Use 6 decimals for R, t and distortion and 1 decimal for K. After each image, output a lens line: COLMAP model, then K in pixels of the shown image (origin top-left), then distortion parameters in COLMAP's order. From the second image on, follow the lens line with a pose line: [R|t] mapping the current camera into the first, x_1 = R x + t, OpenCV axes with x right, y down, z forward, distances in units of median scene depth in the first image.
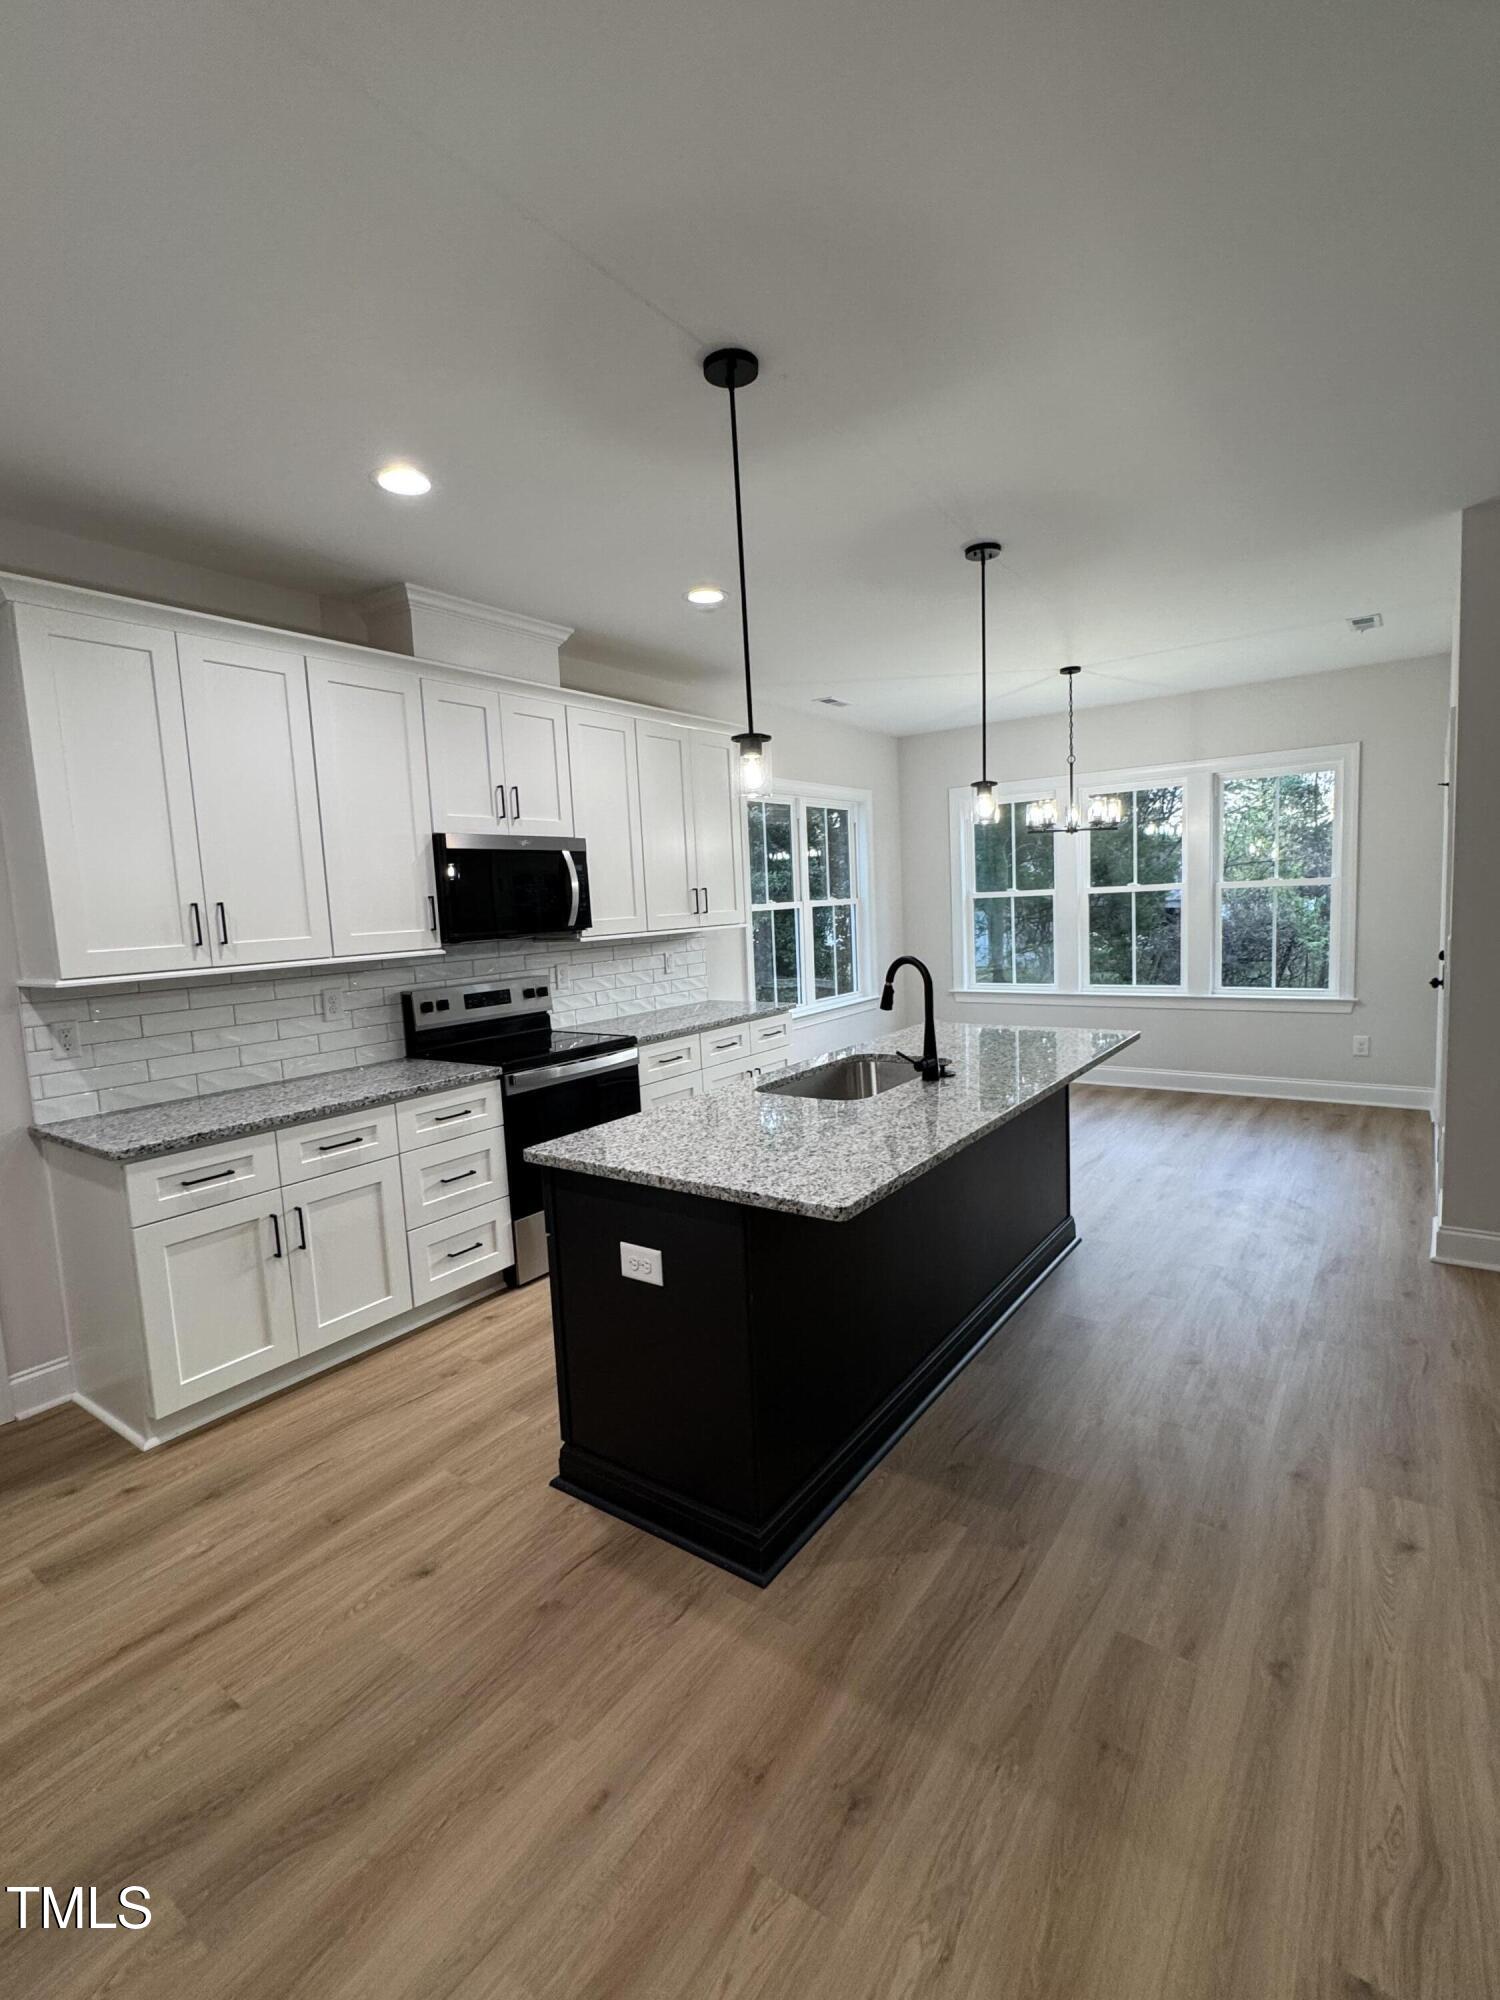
lens RADIAL K [[926.4, 0, 753.5], [0, 926.4, 999.1], [0, 0, 1]] dist [-0.000926, 0.000053]
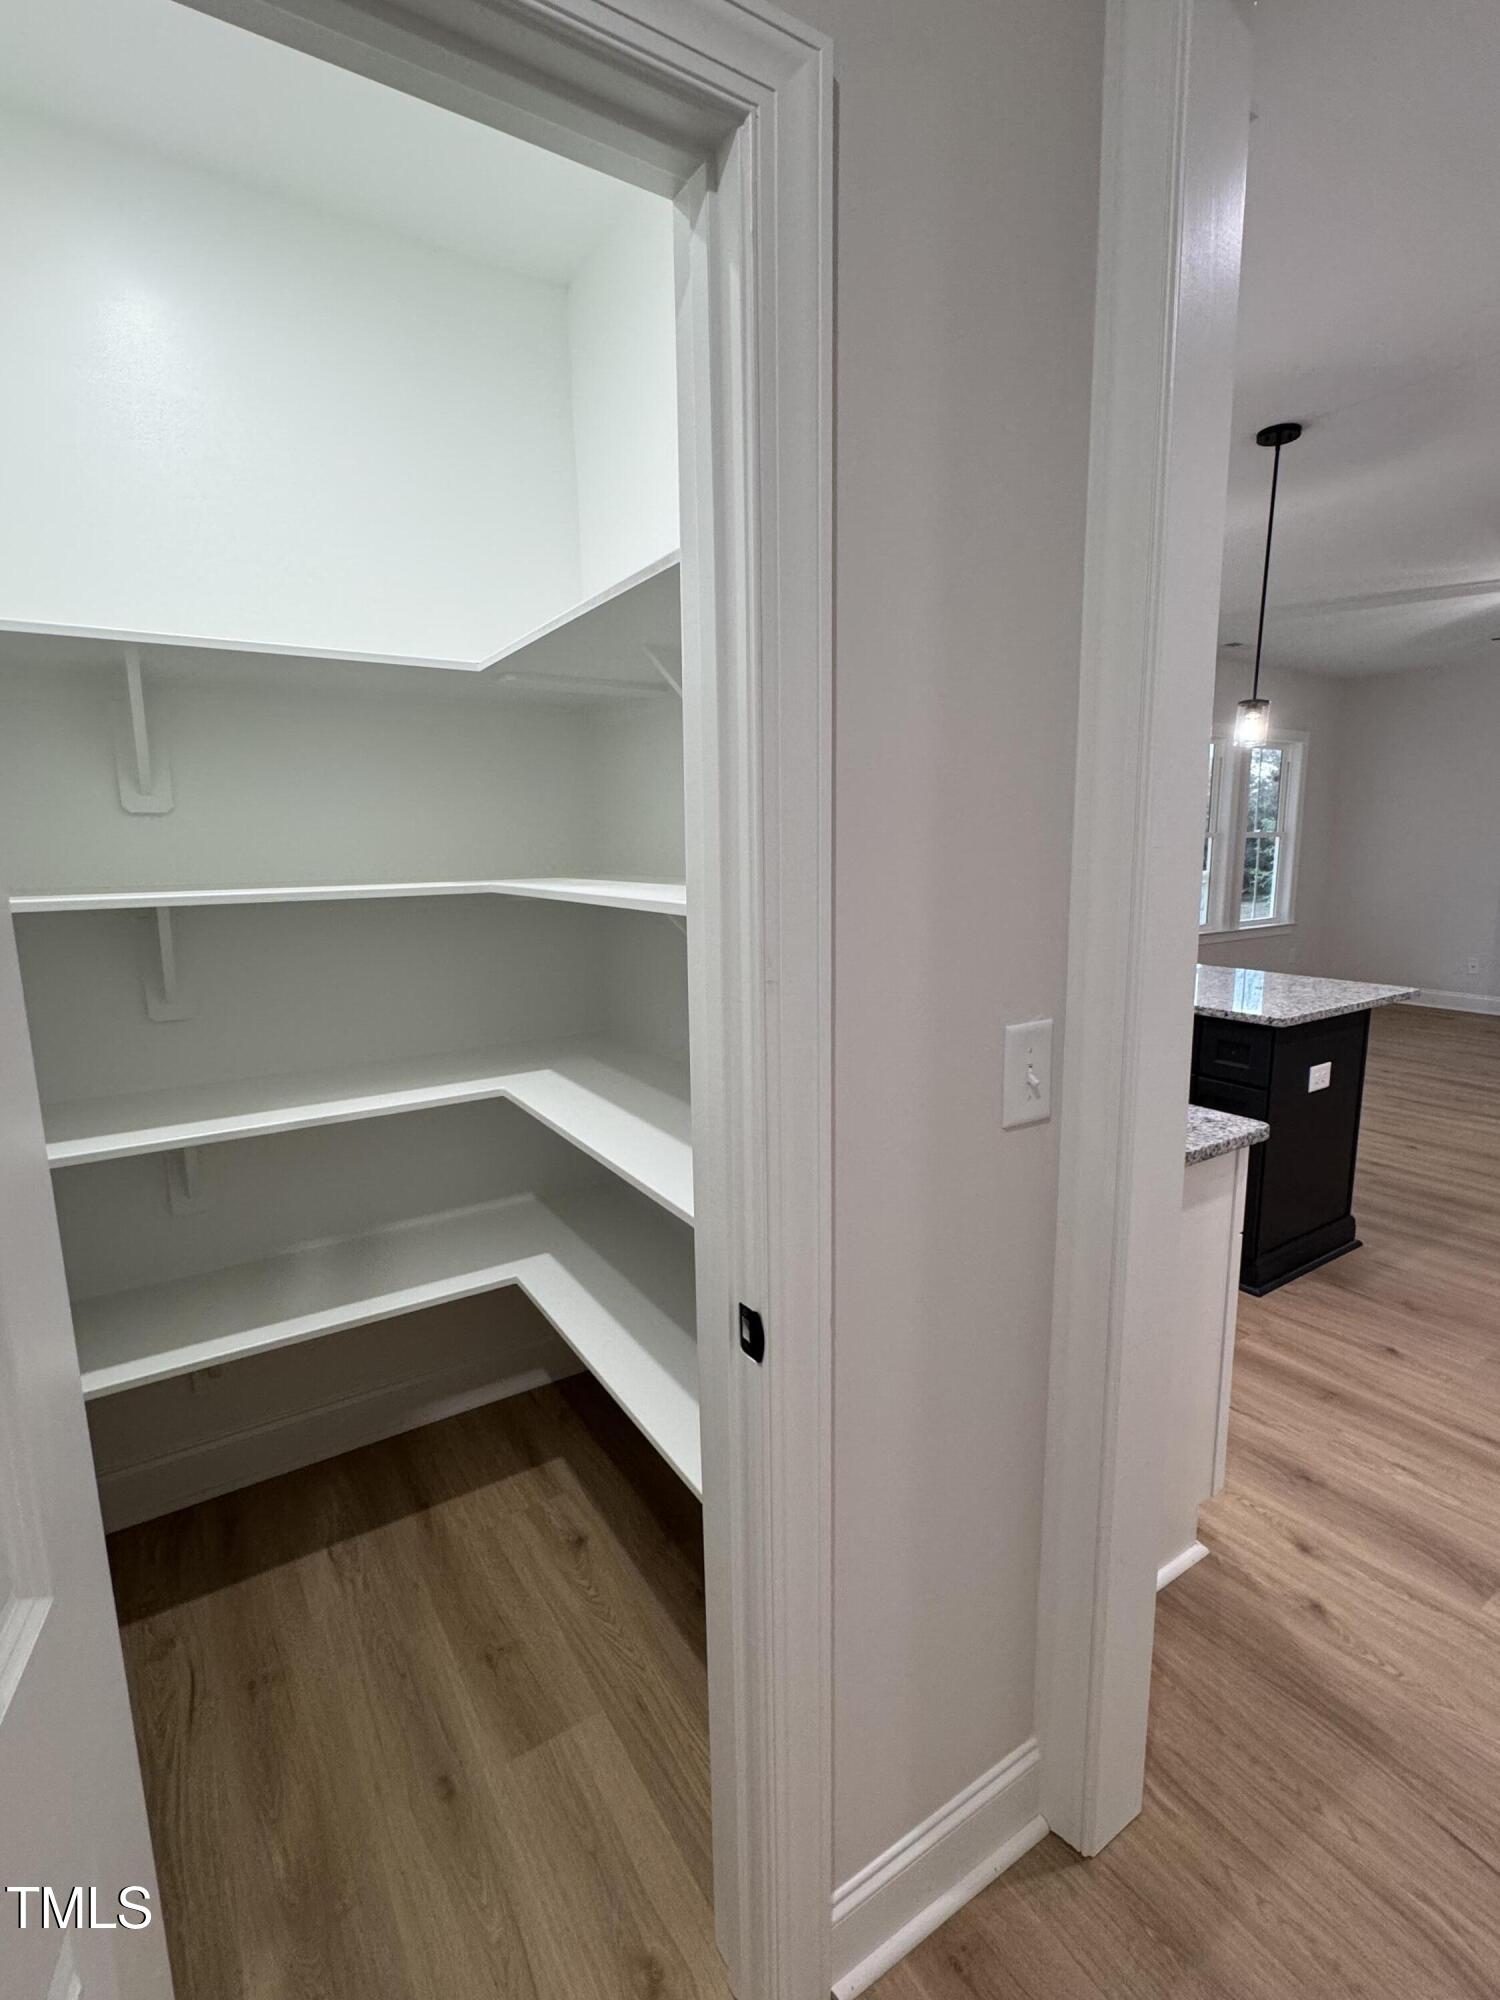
lens RADIAL K [[926.4, 0, 754.4], [0, 926.4, 1004.9], [0, 0, 1]] dist [-0.000926, 0.000053]
pose [[0.363475, -0.119396, 0.923921, -1.054089], [0.102986, 0.990824, 0.087526, -0.017466], [-0.925894, 0.063338, 0.372436, 0.783862]]
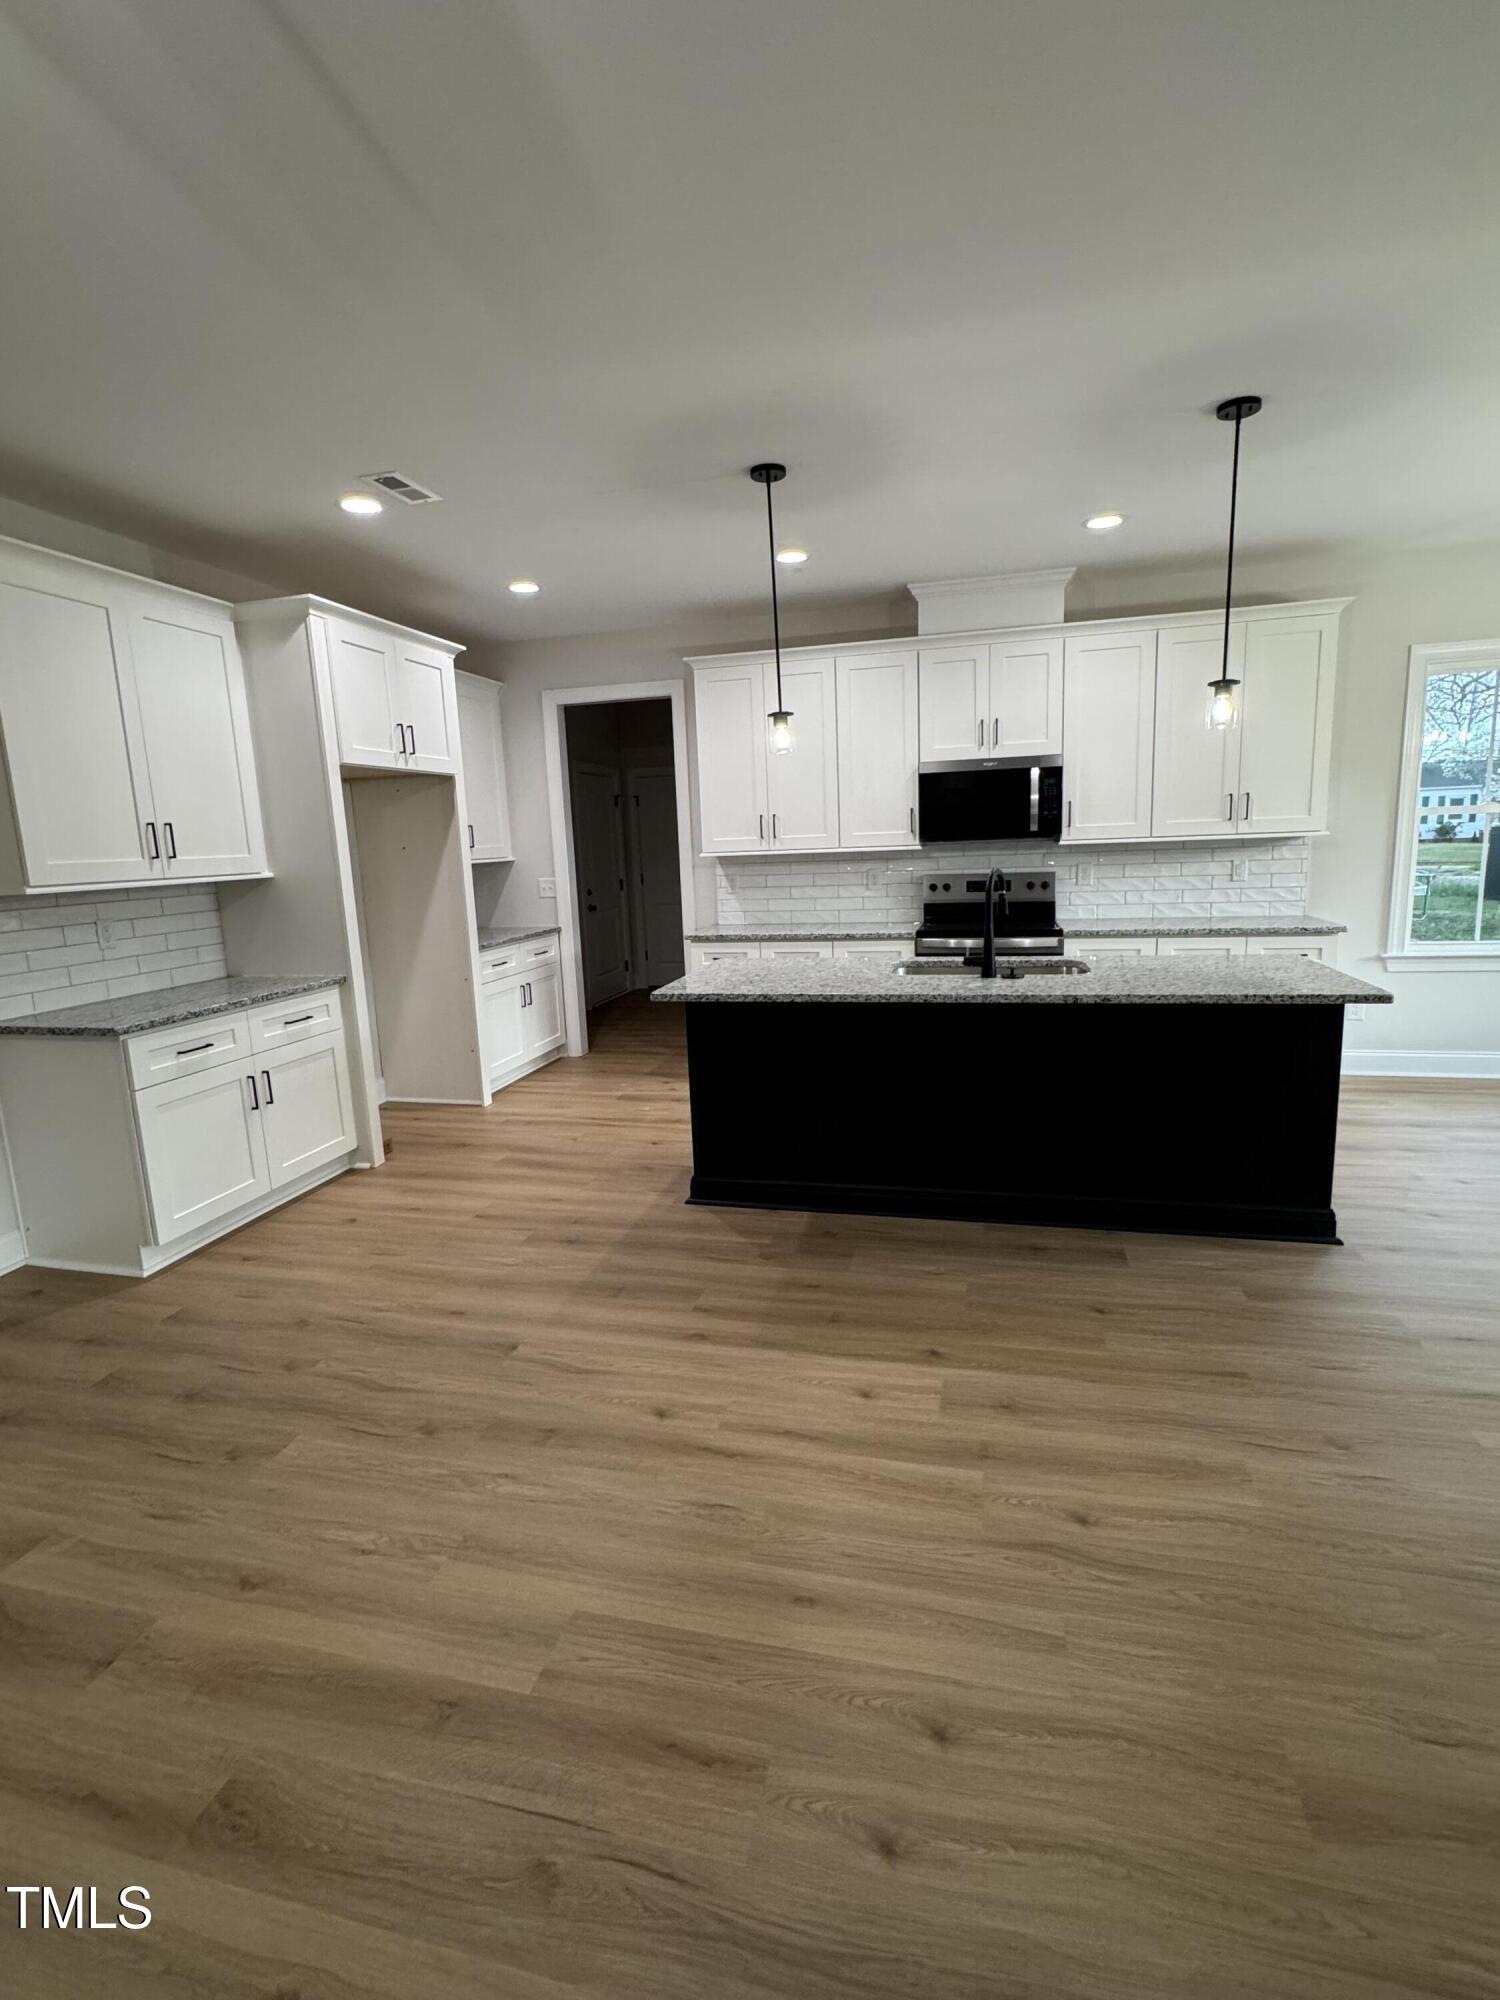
lens RADIAL K [[926.4, 0, 753.5], [0, 926.4, 999.3], [0, 0, 1]] dist [-0.000926, 0.000053]
pose [[0.366226, 0.191968, -0.910509, 0.958184], [-0.079816, 0.981363, 0.174802, -0.053830], [0.927096, 0.008656, 0.374723, 0.251072]]
